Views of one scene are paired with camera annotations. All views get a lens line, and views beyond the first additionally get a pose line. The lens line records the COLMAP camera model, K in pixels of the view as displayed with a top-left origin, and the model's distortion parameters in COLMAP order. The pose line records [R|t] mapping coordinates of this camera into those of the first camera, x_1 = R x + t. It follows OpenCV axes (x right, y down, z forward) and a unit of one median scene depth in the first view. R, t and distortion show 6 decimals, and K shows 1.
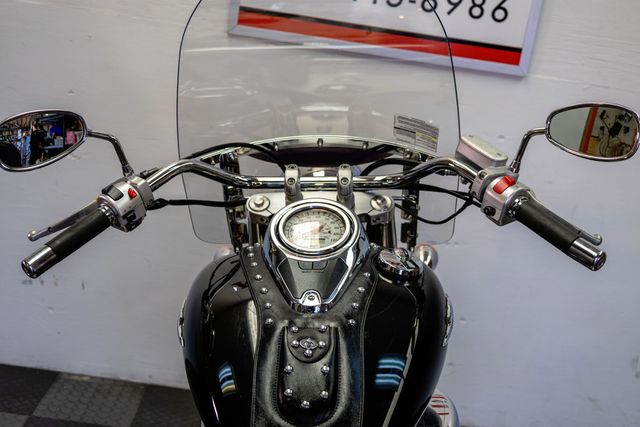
lens RADIAL K [[914.2, 0, 320.0], [0, 914.2, 213.5], [0, 0, 1]] dist [-0.029761, 0.023277]
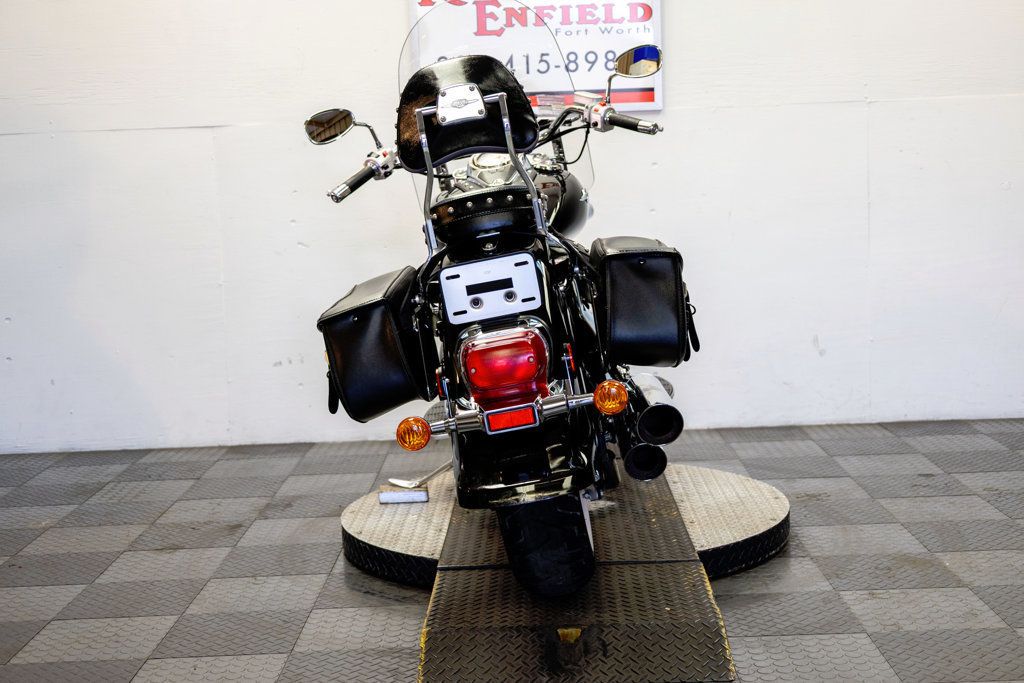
lens RADIAL K [[1497.7, 0, 512.0], [0, 1497.7, 341.5], [0, 0, 1]] dist [0.010499, -0.047075]
pose [[0.984209, -0.176630, -0.011555, -0.003833], [0.171825, 0.969034, -0.177340, 0.835370], [0.042521, 0.172555, 0.984082, -1.635630]]
